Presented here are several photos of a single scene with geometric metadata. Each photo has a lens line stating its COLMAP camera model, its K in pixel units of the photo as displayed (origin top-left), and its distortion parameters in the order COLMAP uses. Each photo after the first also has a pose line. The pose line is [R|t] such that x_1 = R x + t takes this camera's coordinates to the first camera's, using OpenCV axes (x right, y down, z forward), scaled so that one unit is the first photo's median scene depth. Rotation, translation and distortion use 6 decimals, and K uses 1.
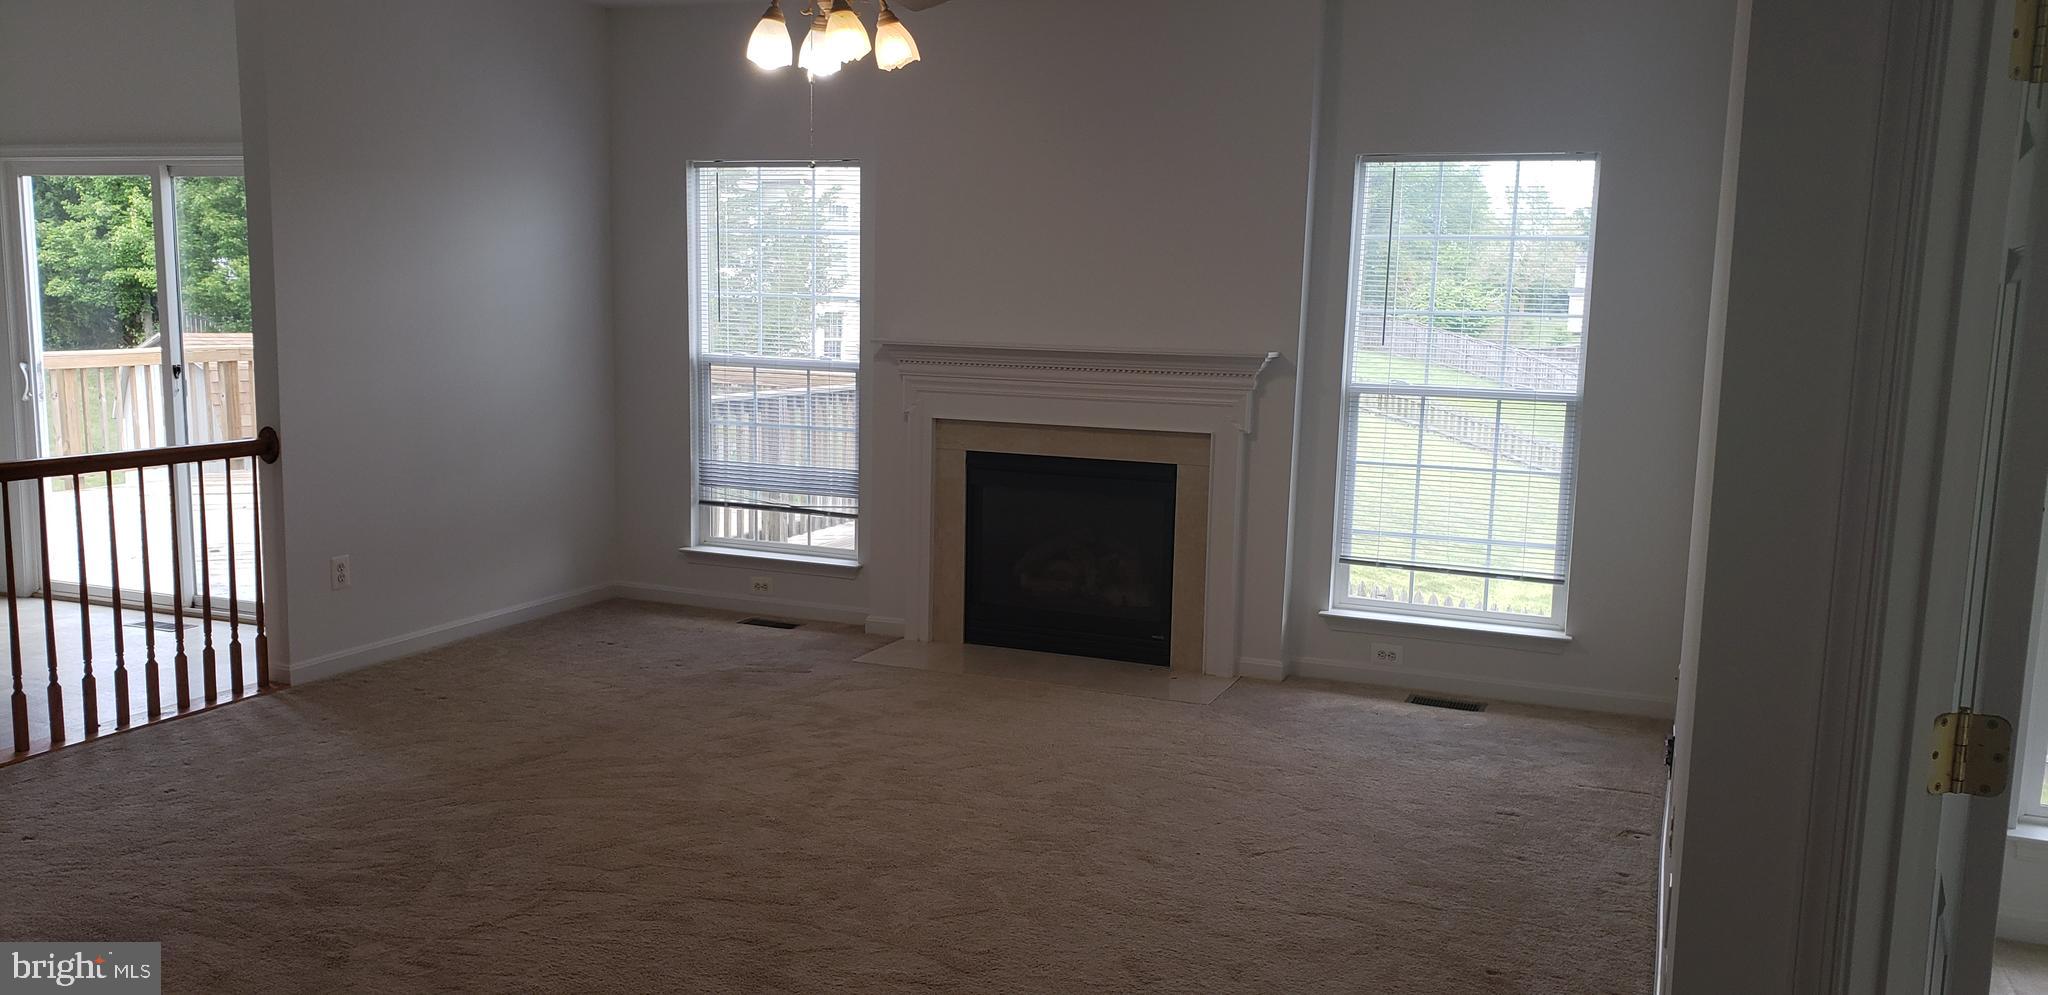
lens RADIAL K [[1594.2, 0, 1021.4], [0, 1594.2, 515.9], [0, 0, 1]] dist [0.050706, -0.060743]
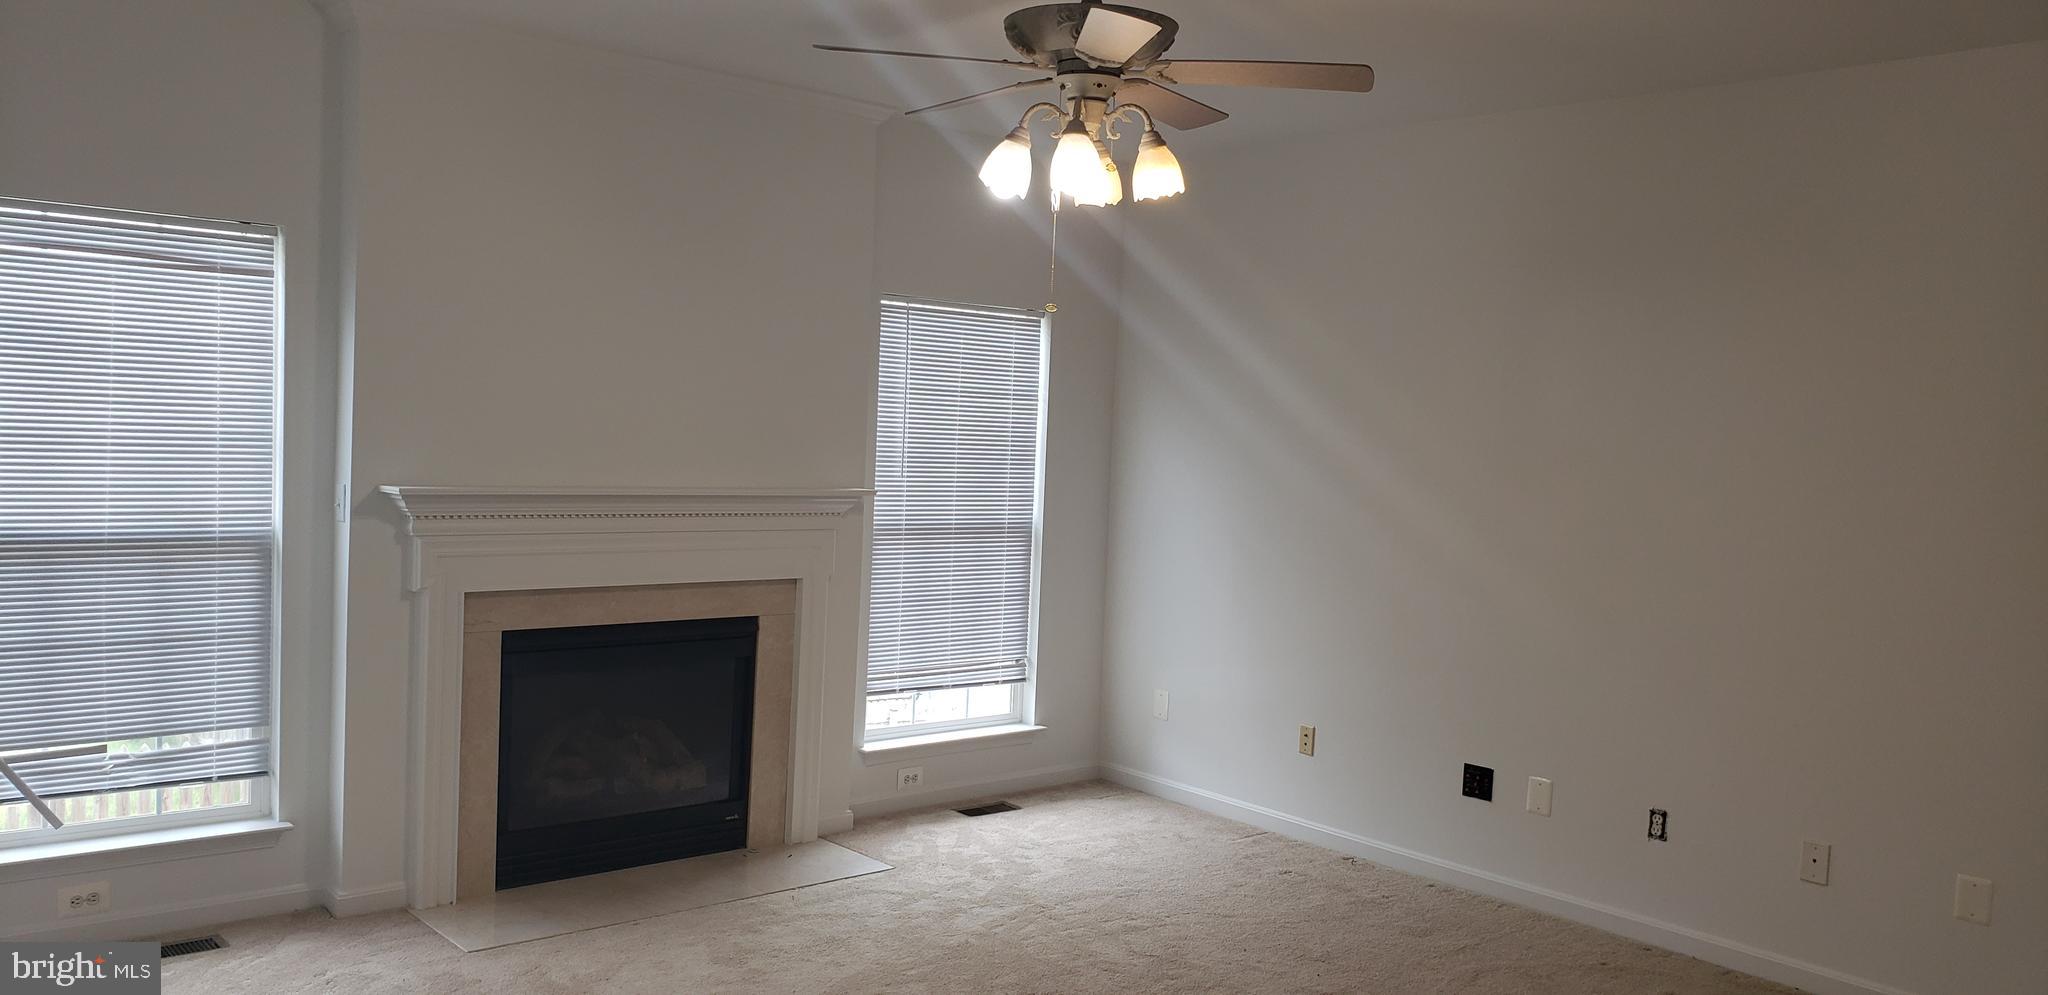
lens RADIAL K [[1594.2, 0, 1021.4], [0, 1594.2, 515.9], [0, 0, 1]] dist [0.050706, -0.060743]
pose [[0.436271, -0.061256, 0.897728, -0.640797], [0.091205, 0.995552, 0.023608, -0.096545], [-0.895181, 0.071578, 0.439917, 0.475427]]
